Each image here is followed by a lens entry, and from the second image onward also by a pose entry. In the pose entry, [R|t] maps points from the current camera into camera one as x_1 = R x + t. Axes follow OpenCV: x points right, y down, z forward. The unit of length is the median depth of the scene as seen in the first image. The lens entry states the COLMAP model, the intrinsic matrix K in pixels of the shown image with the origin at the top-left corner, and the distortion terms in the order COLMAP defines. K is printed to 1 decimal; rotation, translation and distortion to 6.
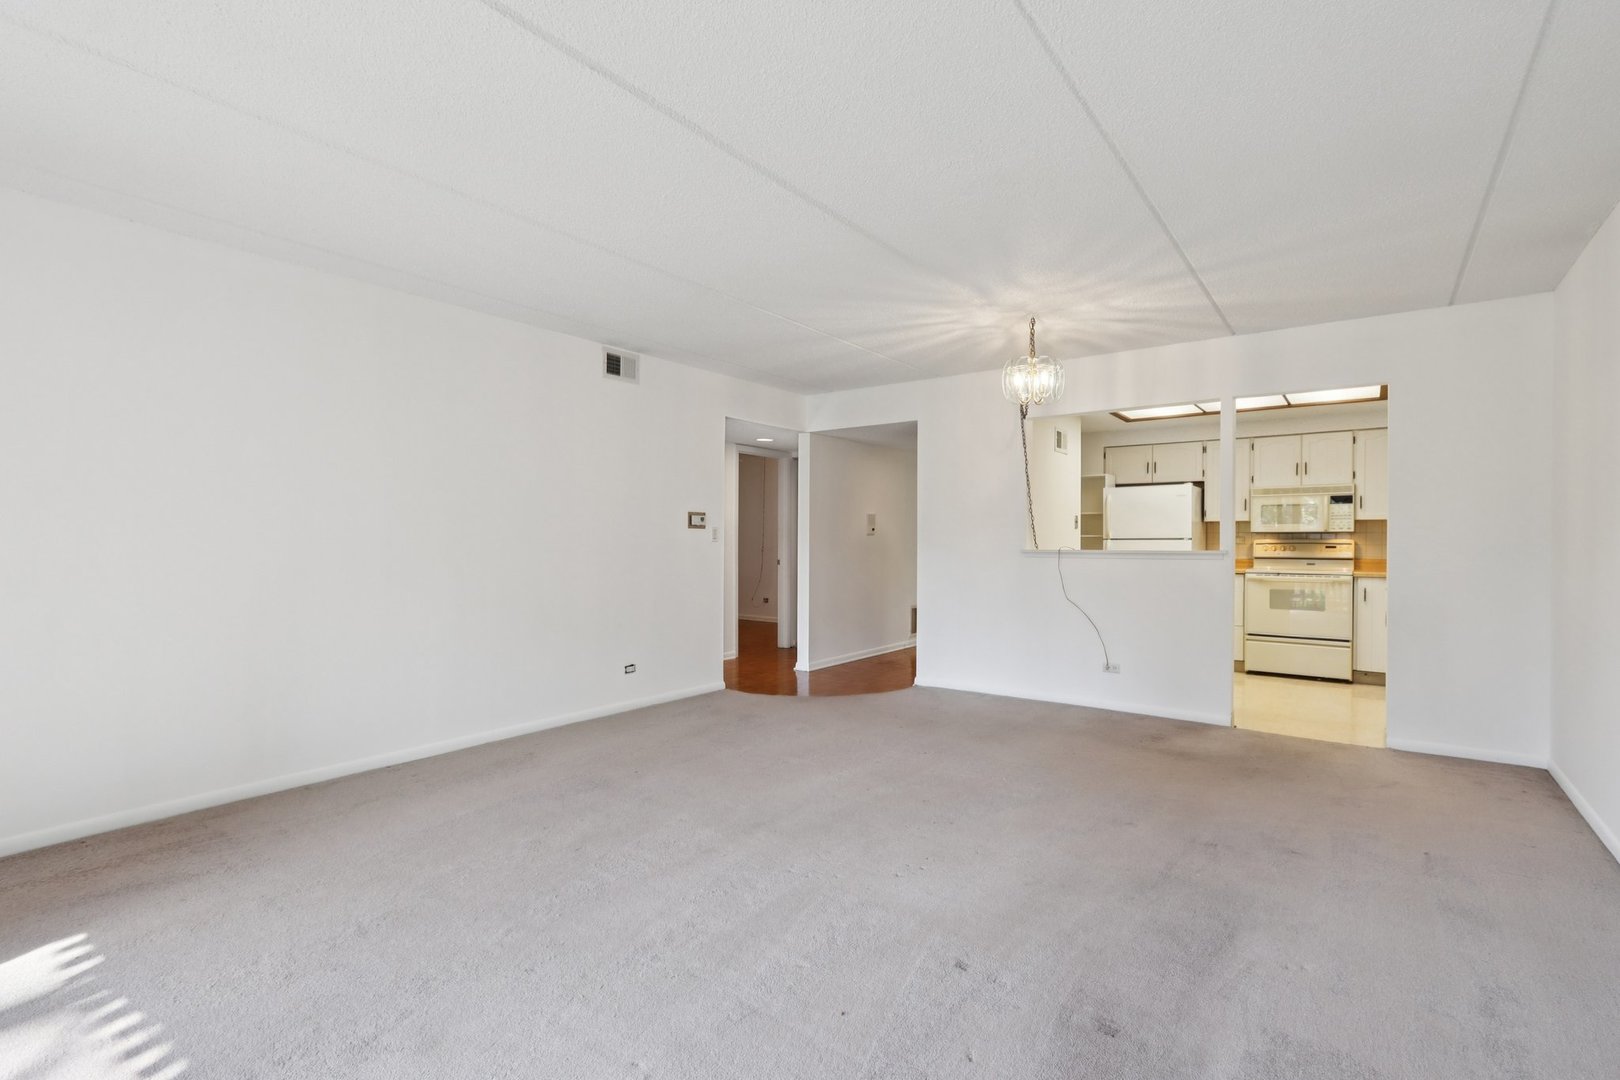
lens RADIAL K [[746.9, 0, 820.2], [0, 746.9, 538.1], [0, 0, 1]] dist [-0.000251, 0.000124]
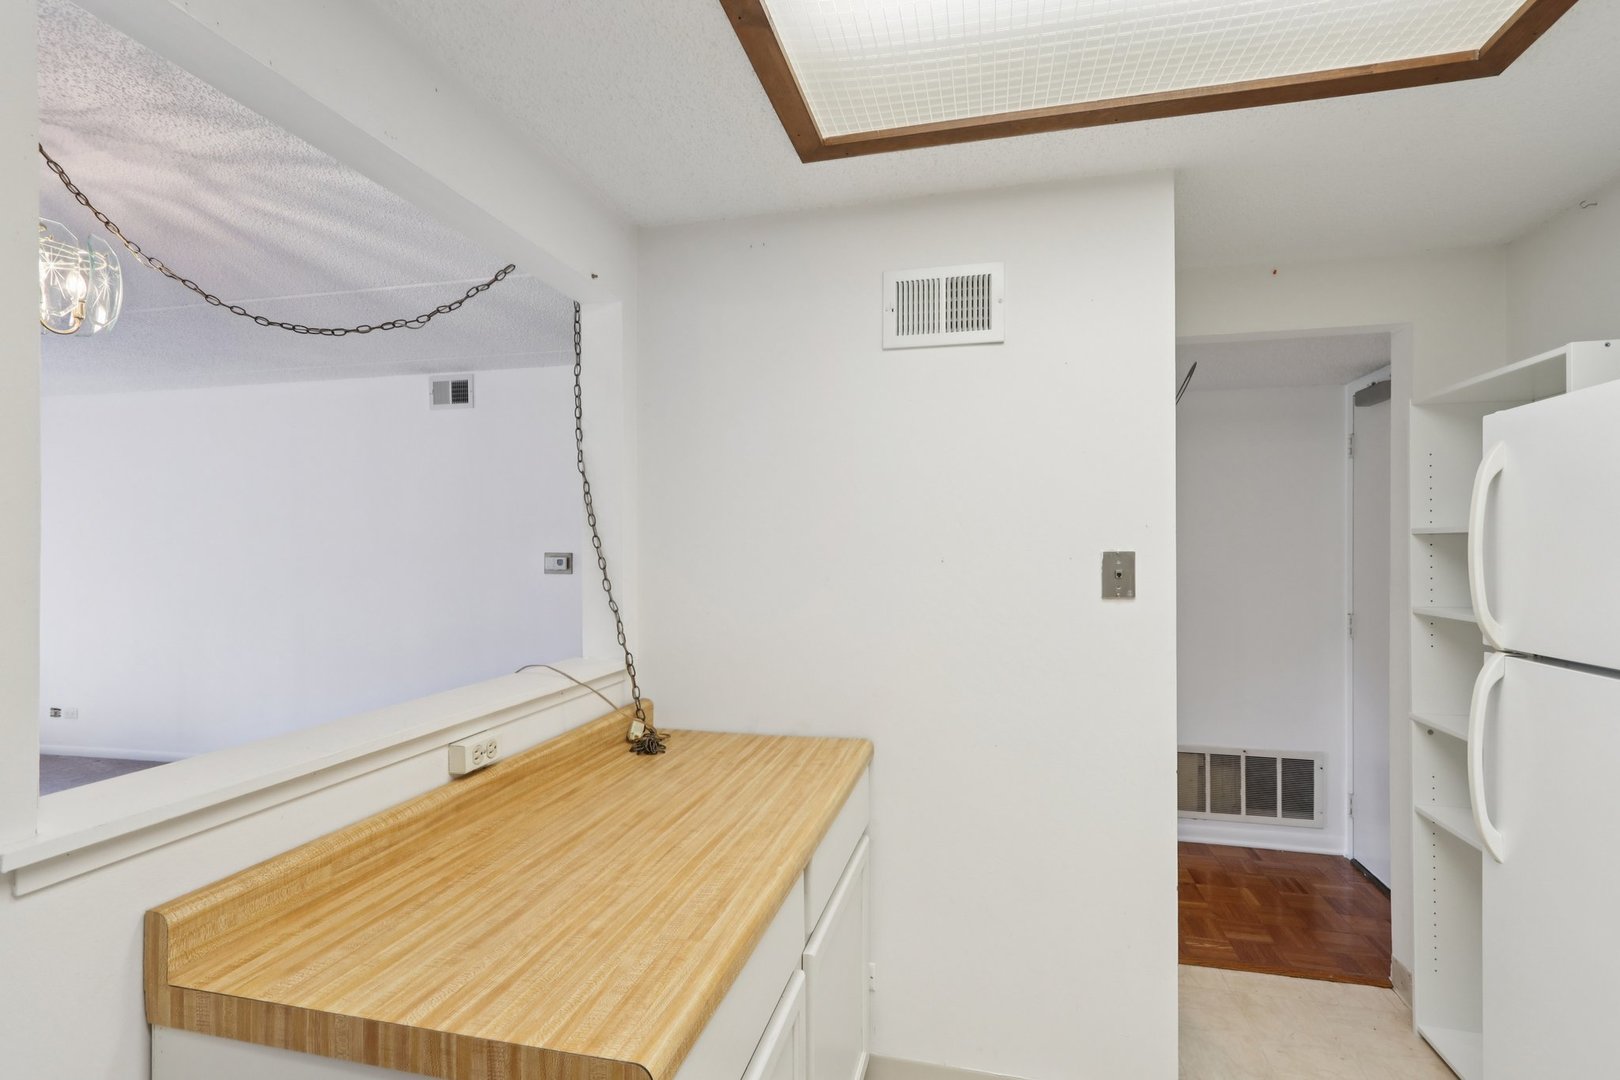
lens RADIAL K [[746.9, 0, 820.2], [0, 746.9, 538.1], [0, 0, 1]] dist [-0.000251, 0.000124]
pose [[0.393600, -0.012200, -0.919201, 0.659774], [0.008016, 0.999919, -0.009838, -0.040602], [0.919247, -0.003496, 0.393666, 0.963717]]
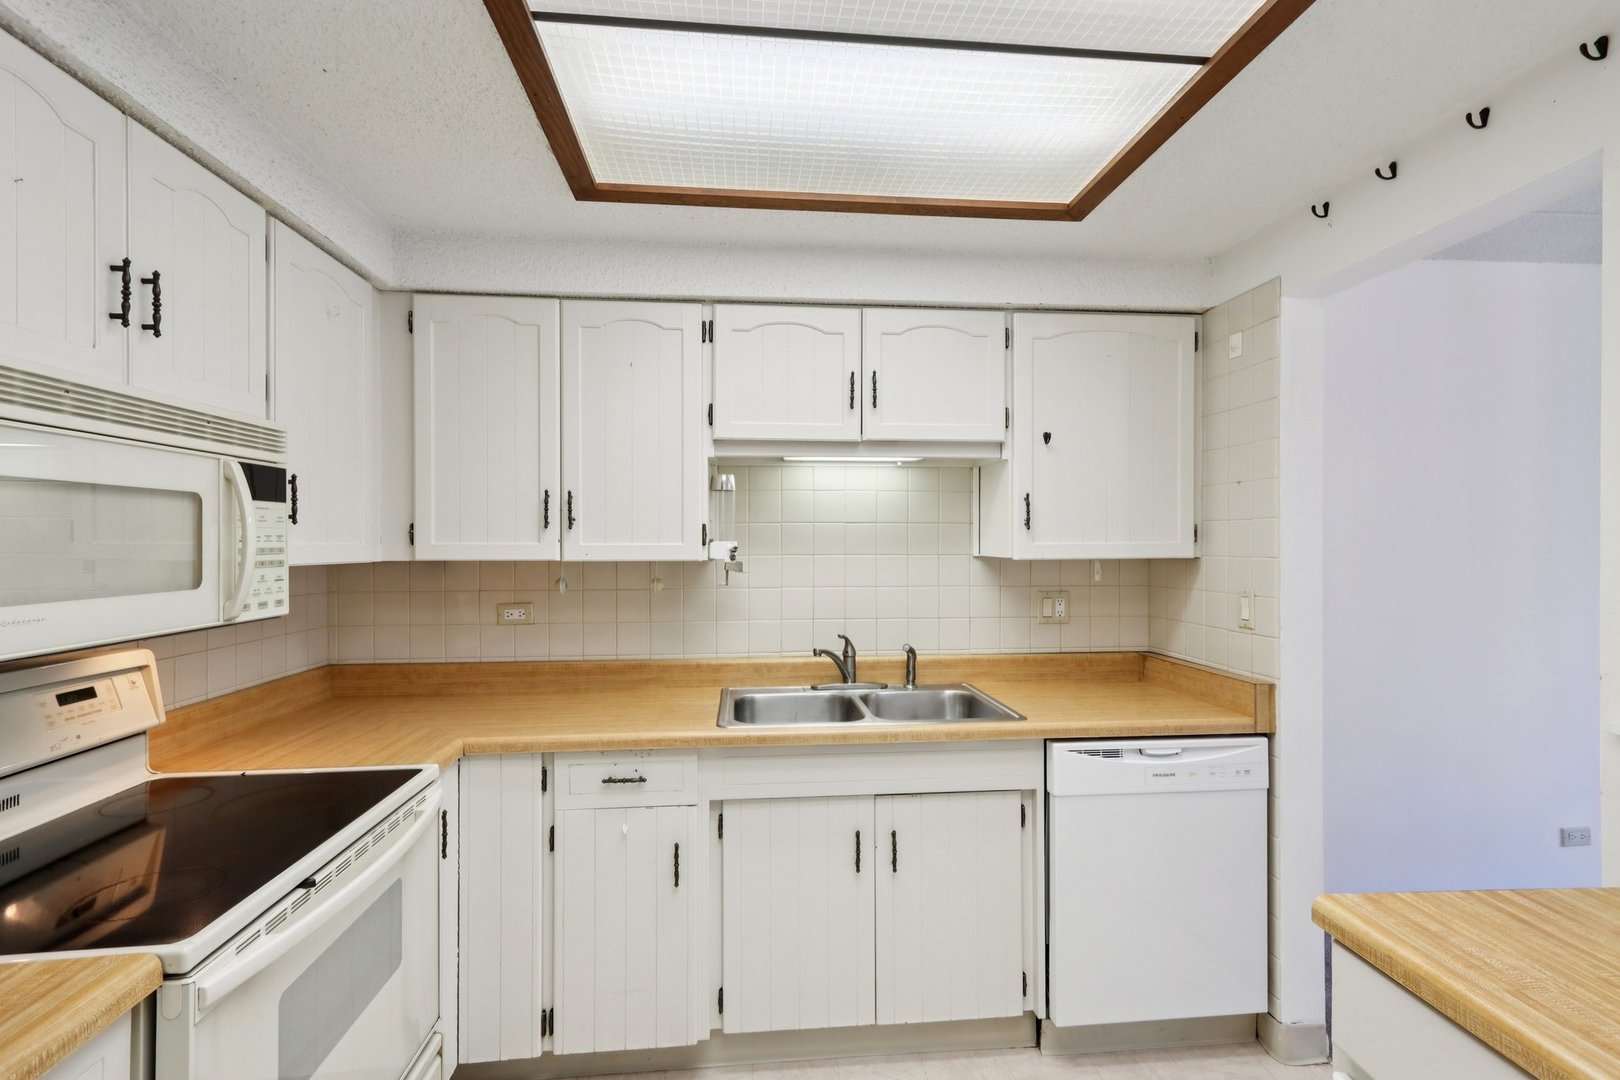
lens RADIAL K [[746.9, 0, 820.2], [0, 746.9, 538.1], [0, 0, 1]] dist [-0.000251, 0.000124]
pose [[-0.673592, -0.000749, 0.739103, 0.475816], [-0.003146, 0.999993, -0.001853, -0.040245], [-0.739097, -0.003573, -0.673590, 1.203286]]
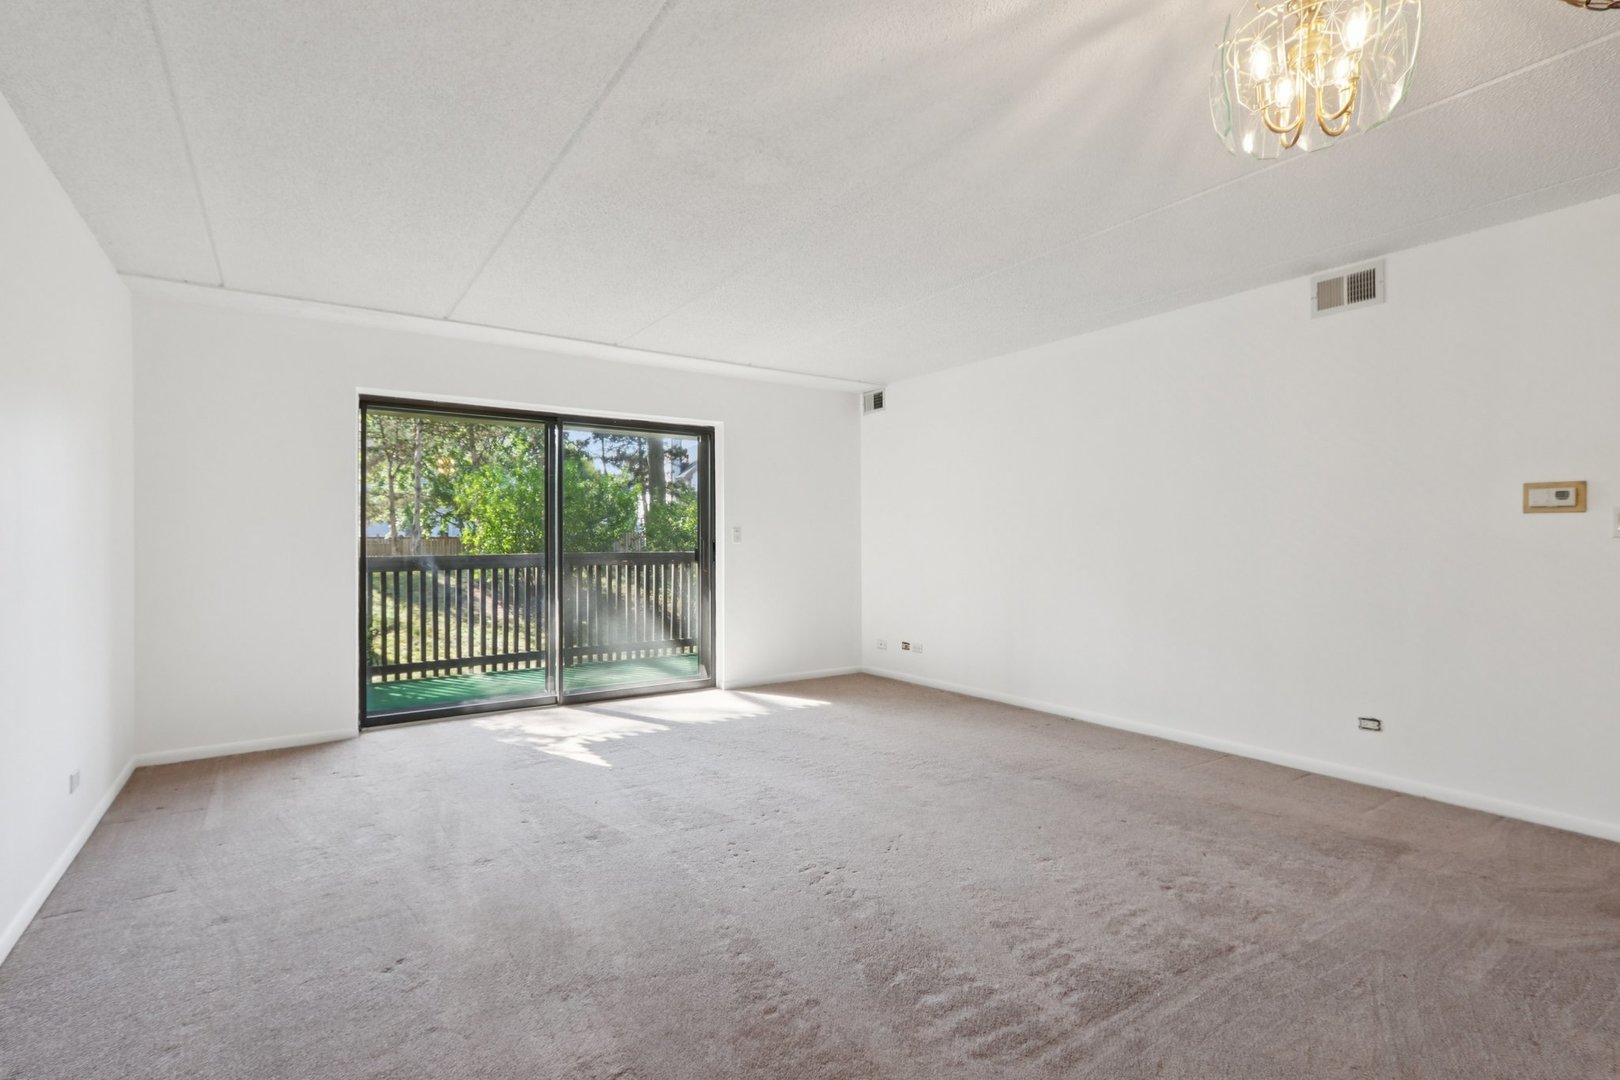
lens RADIAL K [[746.9, 0, 820.2], [0, 746.9, 538.1], [0, 0, 1]] dist [-0.000251, 0.000124]
pose [[-0.308068, -0.004476, -0.951354, 0.512793], [0.004472, 0.999971, -0.006153, 0.006567], [0.951354, -0.006150, -0.308039, 0.679270]]
